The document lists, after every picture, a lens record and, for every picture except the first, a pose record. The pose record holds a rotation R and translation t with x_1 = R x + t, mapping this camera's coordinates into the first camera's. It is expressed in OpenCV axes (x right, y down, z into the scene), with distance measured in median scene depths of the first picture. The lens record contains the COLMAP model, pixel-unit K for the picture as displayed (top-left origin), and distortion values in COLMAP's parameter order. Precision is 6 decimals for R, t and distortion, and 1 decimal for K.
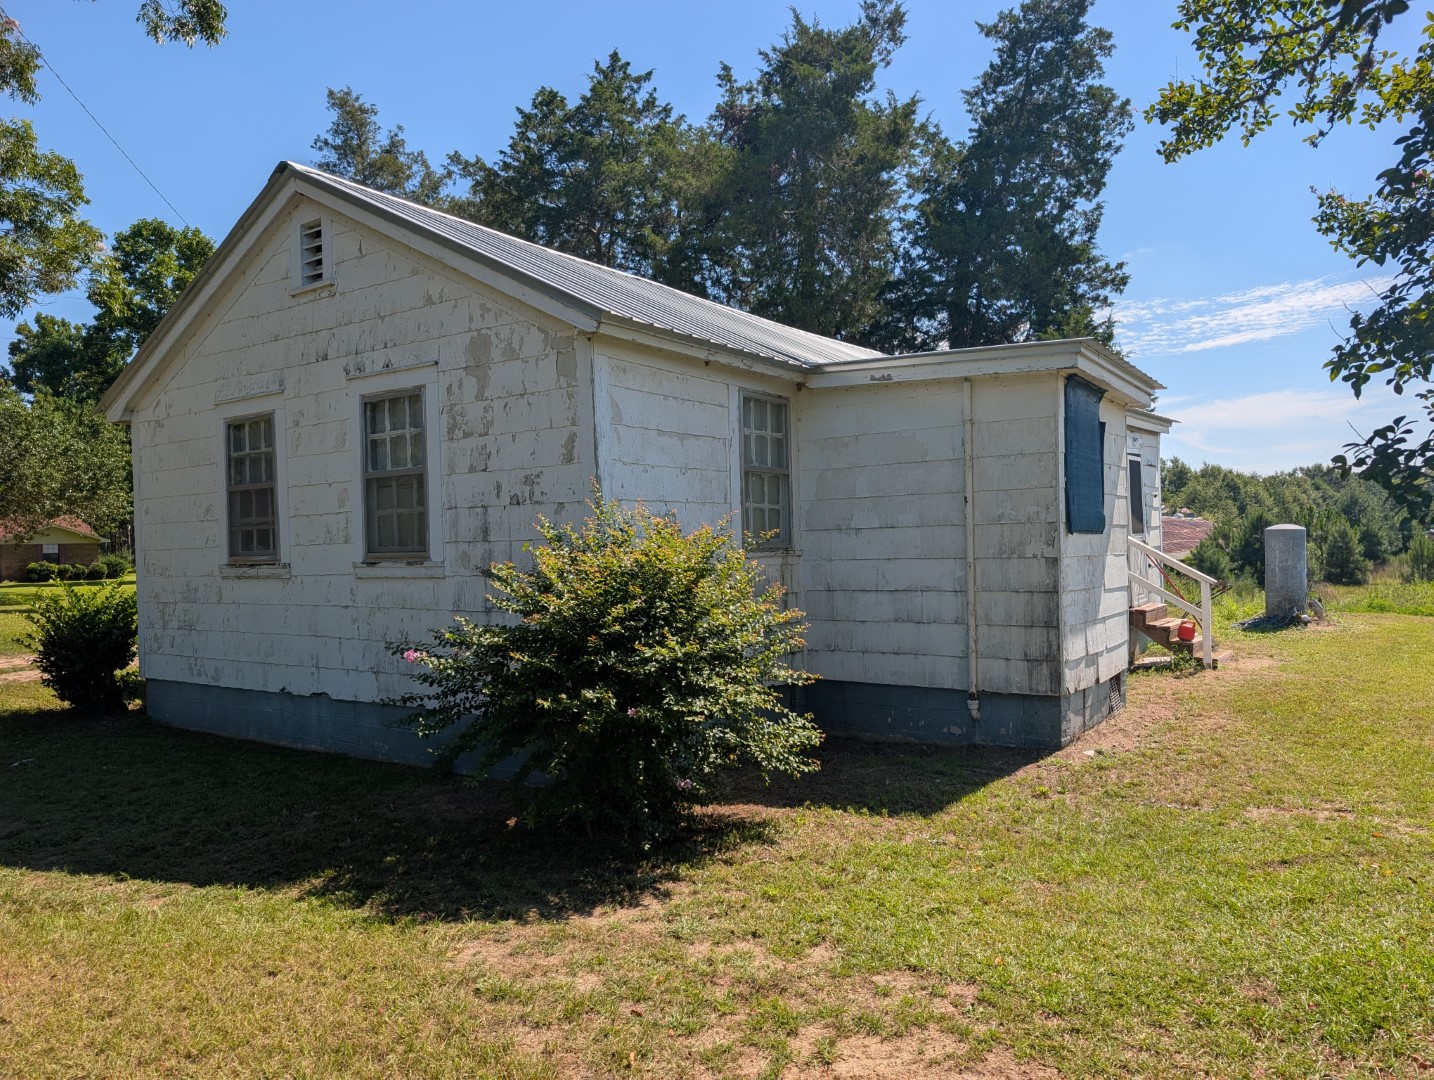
lens RADIAL K [[999.4, 0, 716.7], [0, 999.4, 541.9], [0, 0, 1]] dist [0.013963, 0.001590]
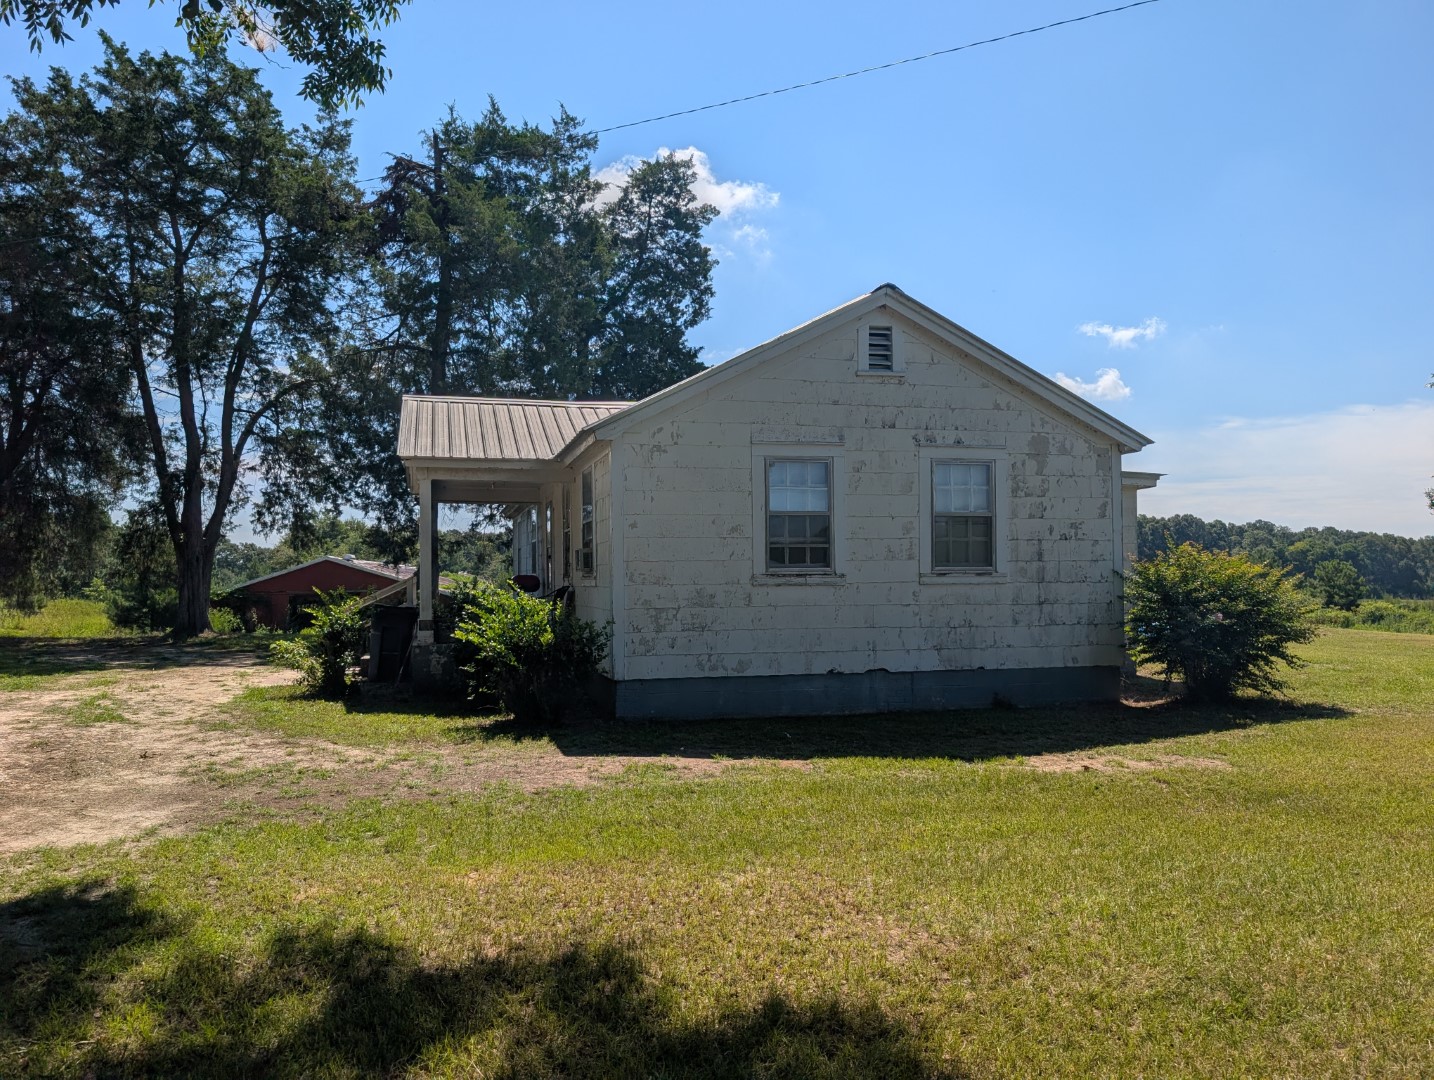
lens RADIAL K [[999.4, 0, 716.8], [0, 999.4, 542.8], [0, 0, 1]] dist [0.013963, 0.001590]
pose [[0.683111, 0.036702, 0.729392, -1.723678], [-0.013898, 0.999209, -0.037263, 0.036826], [-0.730182, 0.015318, 0.683081, 0.253298]]
